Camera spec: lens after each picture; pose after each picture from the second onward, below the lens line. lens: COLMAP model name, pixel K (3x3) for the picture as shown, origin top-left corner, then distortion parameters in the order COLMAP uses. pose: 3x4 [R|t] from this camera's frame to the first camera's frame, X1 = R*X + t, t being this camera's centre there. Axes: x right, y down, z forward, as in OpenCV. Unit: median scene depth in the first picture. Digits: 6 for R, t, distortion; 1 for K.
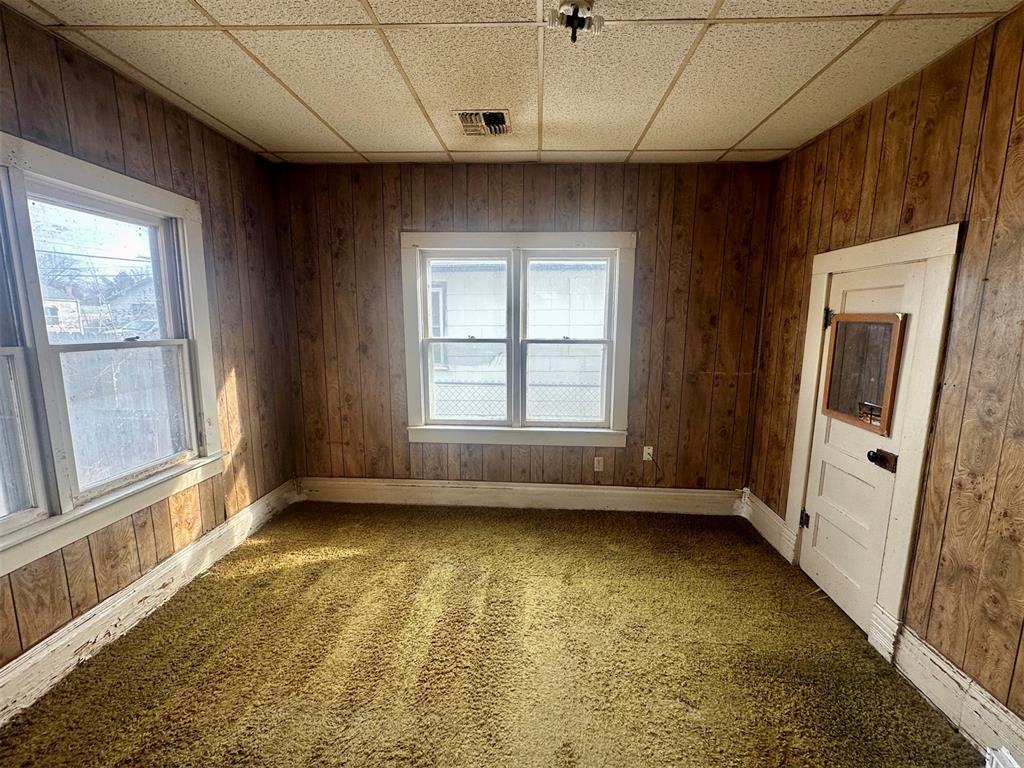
lens RADIAL K [[418.3, 0, 509.2], [0, 418.3, 382.9], [0, 0, 1]] dist [-0.003549, 0.000460]
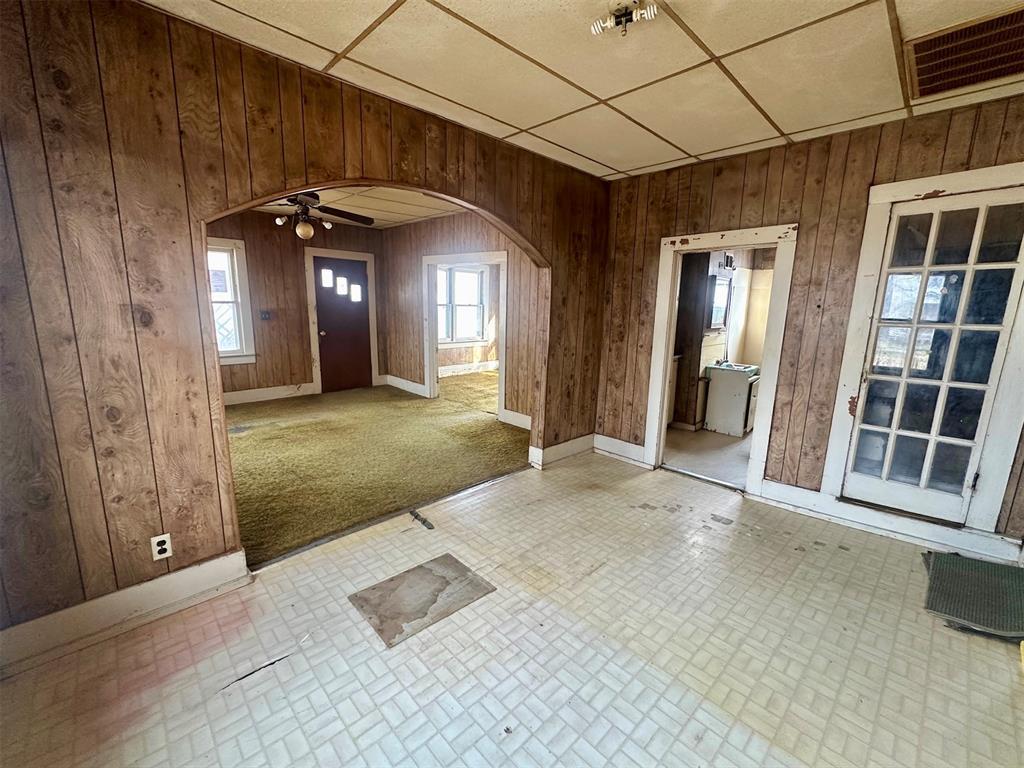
lens RADIAL K [[418.3, 0, 513.8], [0, 418.3, 389.8], [0, 0, 1]] dist [-0.003549, 0.000460]
pose [[0.755906, 0.146703, -0.638032, 2.260579], [-0.114772, 0.989172, 0.091465, 0.318825], [0.644542, 0.004090, 0.764558, -1.937143]]
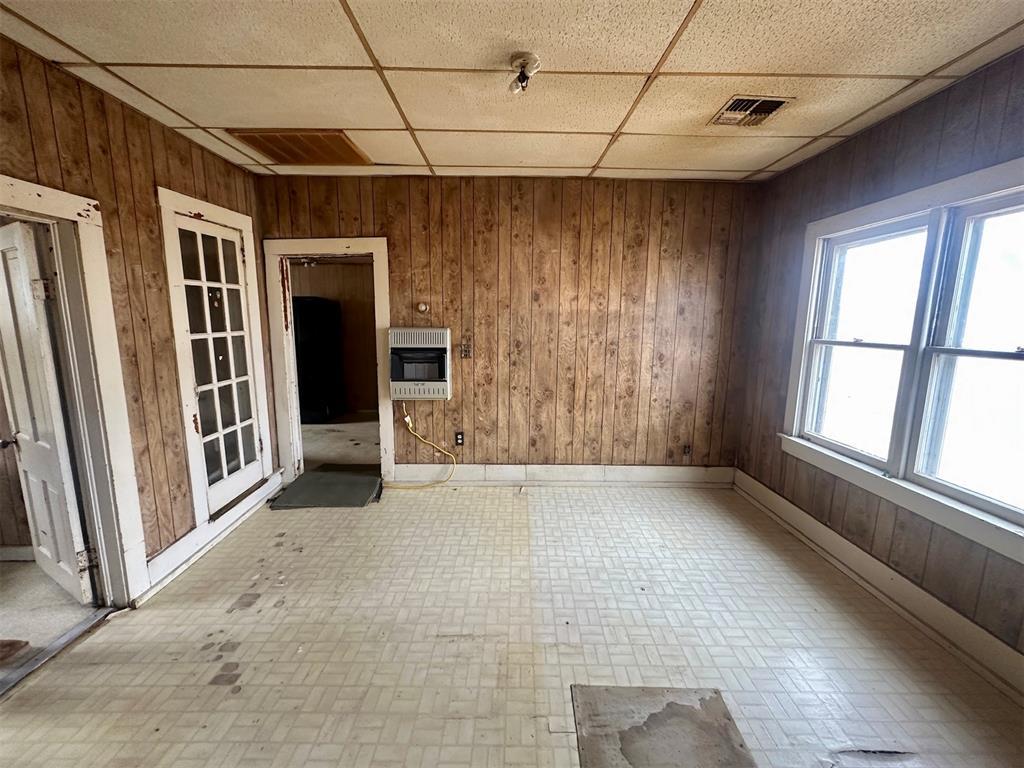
lens RADIAL K [[418.3, 0, 512.6], [0, 418.3, 384.7], [0, 0, 1]] dist [-0.003549, 0.000460]
pose [[-0.085982, -0.153078, 0.984467, 0.798990], [0.141296, 0.976265, 0.164143, 0.167949], [-0.986226, 0.153214, -0.062312, -1.011438]]
